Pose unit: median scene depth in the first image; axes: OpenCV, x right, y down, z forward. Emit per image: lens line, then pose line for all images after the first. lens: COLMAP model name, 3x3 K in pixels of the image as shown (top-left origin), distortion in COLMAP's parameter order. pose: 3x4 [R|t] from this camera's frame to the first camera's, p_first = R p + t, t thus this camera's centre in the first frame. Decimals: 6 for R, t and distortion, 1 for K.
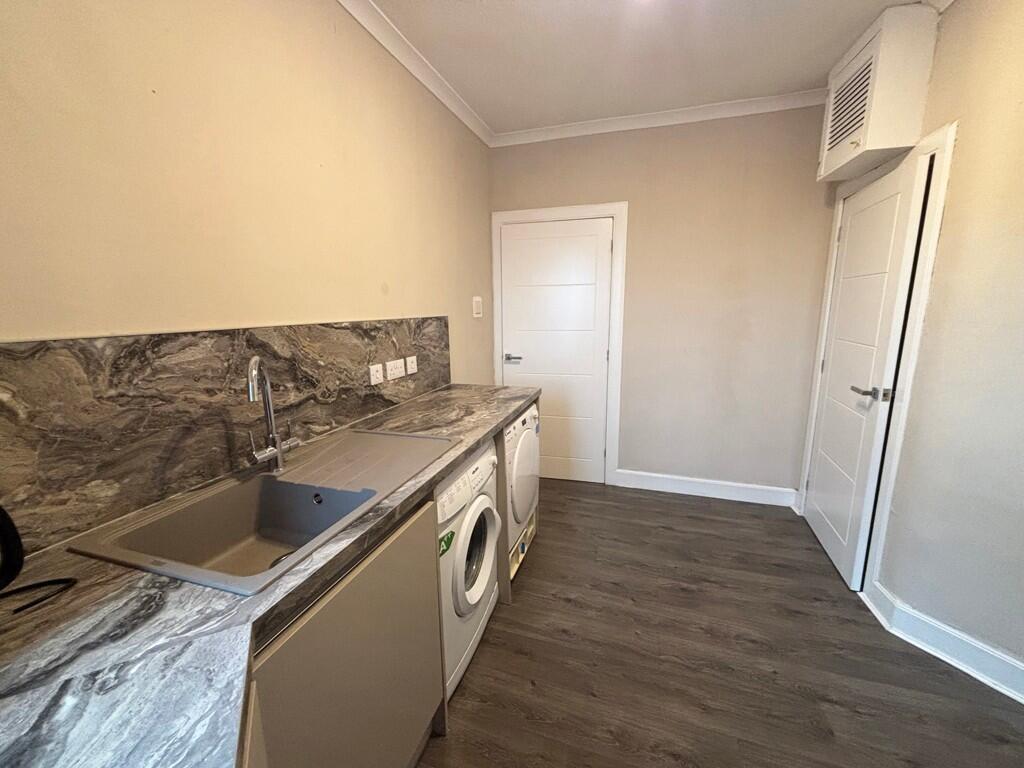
lens RADIAL K [[411.2, 0, 510.9], [0, 411.2, 382.7], [0, 0, 1]] dist [0.000614, 0.000067]
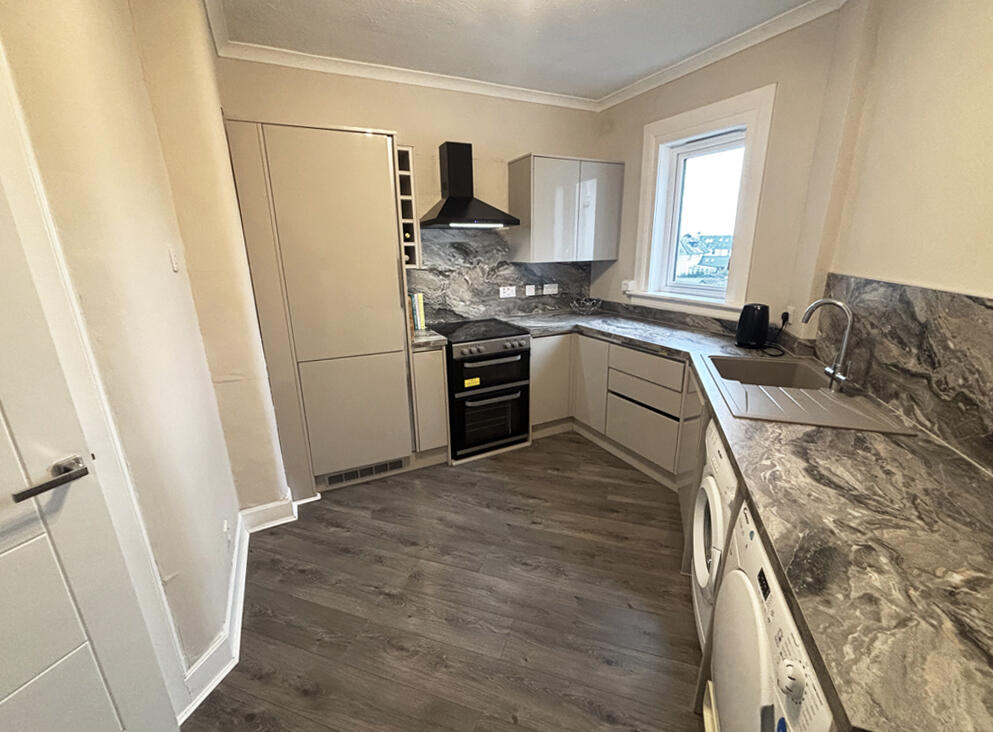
lens RADIAL K [[406.7, 0, 494.0], [0, 406.7, 365.5], [0, 0, 1]] dist [-0.001075, 0.000001]
pose [[-0.999240, 0.021072, 0.032779, 0.383346], [0.033752, 0.888436, 0.457757, -0.395458], [-0.019476, 0.458516, -0.888473, 1.718523]]
